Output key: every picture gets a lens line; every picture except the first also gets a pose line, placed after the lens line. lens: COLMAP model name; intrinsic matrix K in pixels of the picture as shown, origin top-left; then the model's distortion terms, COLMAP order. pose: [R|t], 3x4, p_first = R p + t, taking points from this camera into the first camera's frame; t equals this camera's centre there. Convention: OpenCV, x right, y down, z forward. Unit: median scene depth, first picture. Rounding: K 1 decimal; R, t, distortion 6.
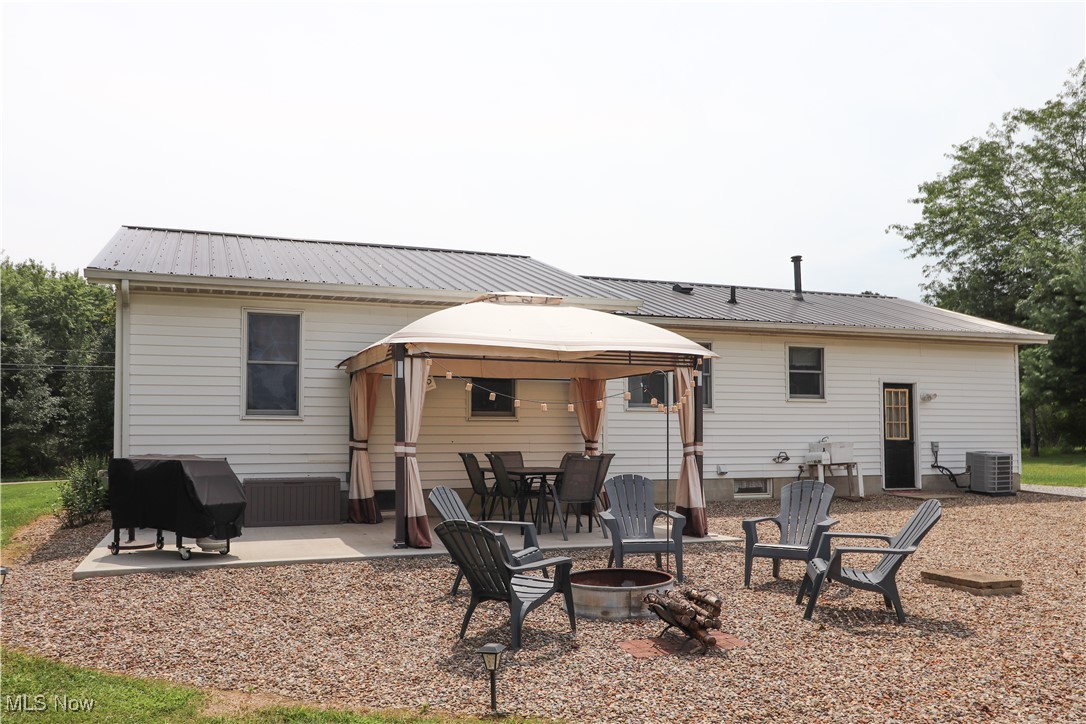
lens RADIAL K [[919.4, 0, 543.0], [0, 919.4, 362.0], [0, 0, 1]] dist [0.000581, 0.000340]
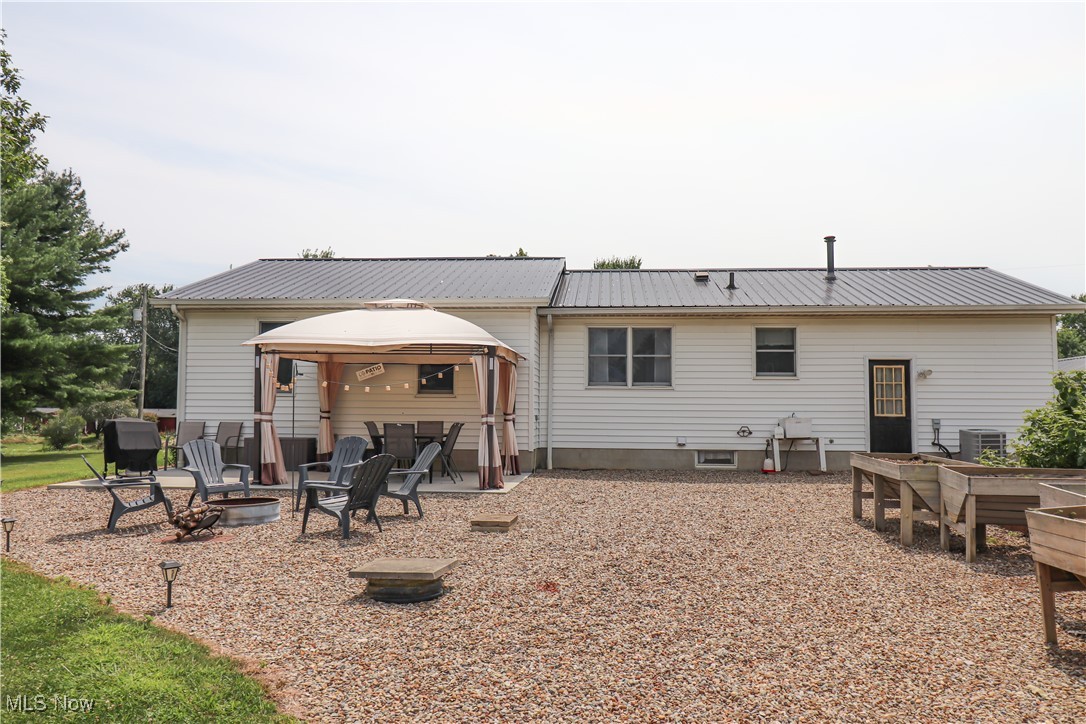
lens RADIAL K [[919.4, 0, 543.0], [0, 919.4, 362.0], [0, 0, 1]] dist [0.000581, 0.000340]
pose [[0.901654, -0.016569, -0.432141, 0.505297], [0.027328, 0.999452, 0.018699, -0.003883], [0.431594, -0.028670, 0.901612, -0.066738]]
